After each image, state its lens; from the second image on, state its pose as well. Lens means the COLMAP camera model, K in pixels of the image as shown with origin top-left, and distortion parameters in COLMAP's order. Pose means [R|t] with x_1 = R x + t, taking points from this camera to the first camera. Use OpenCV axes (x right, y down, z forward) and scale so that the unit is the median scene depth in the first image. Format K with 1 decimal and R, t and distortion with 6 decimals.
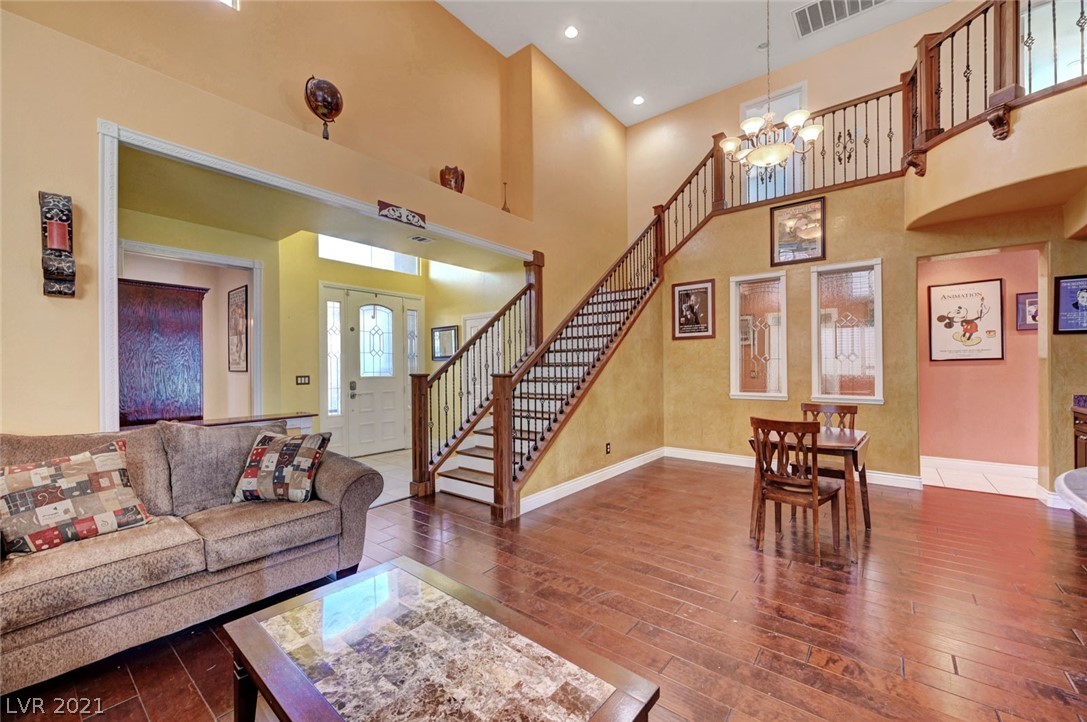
lens RADIAL K [[430.3, 0, 545.2], [0, 430.3, 368.4], [0, 0, 1]] dist [0.000276, 0.000772]
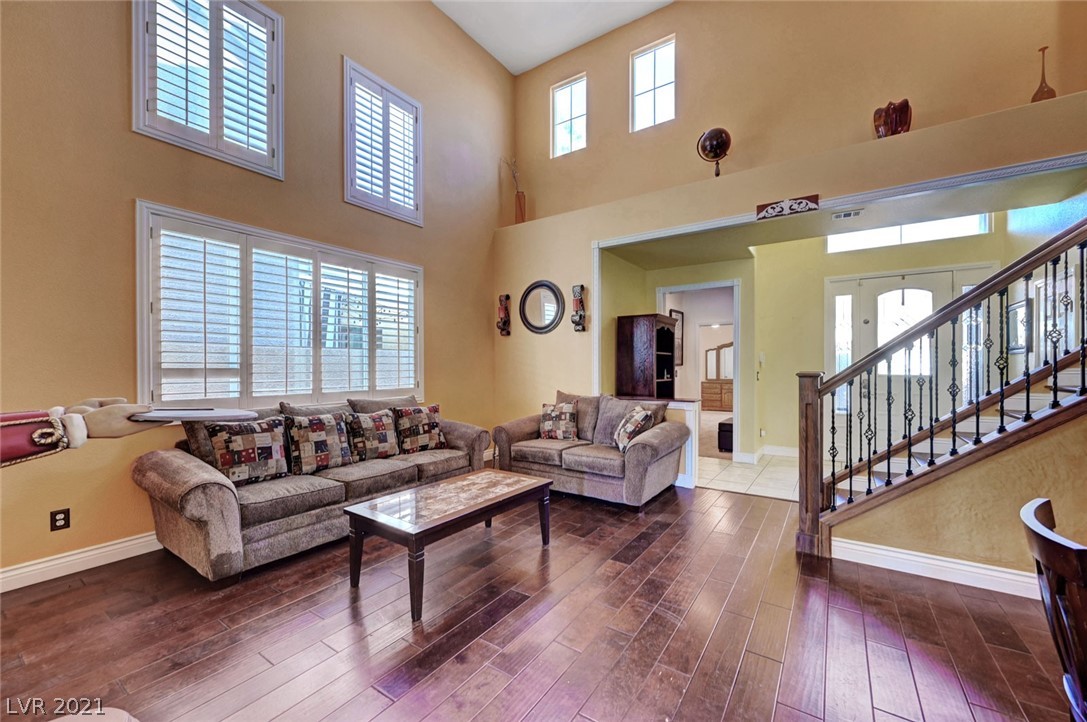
lens RADIAL K [[430.3, 0, 547.5], [0, 430.3, 366.0], [0, 0, 1]] dist [0.000276, 0.000772]
pose [[0.079171, 0.007504, -0.996833, 1.076526], [-0.002822, 0.999969, 0.007303, -0.009432], [0.996857, 0.002235, 0.079190, 0.701202]]
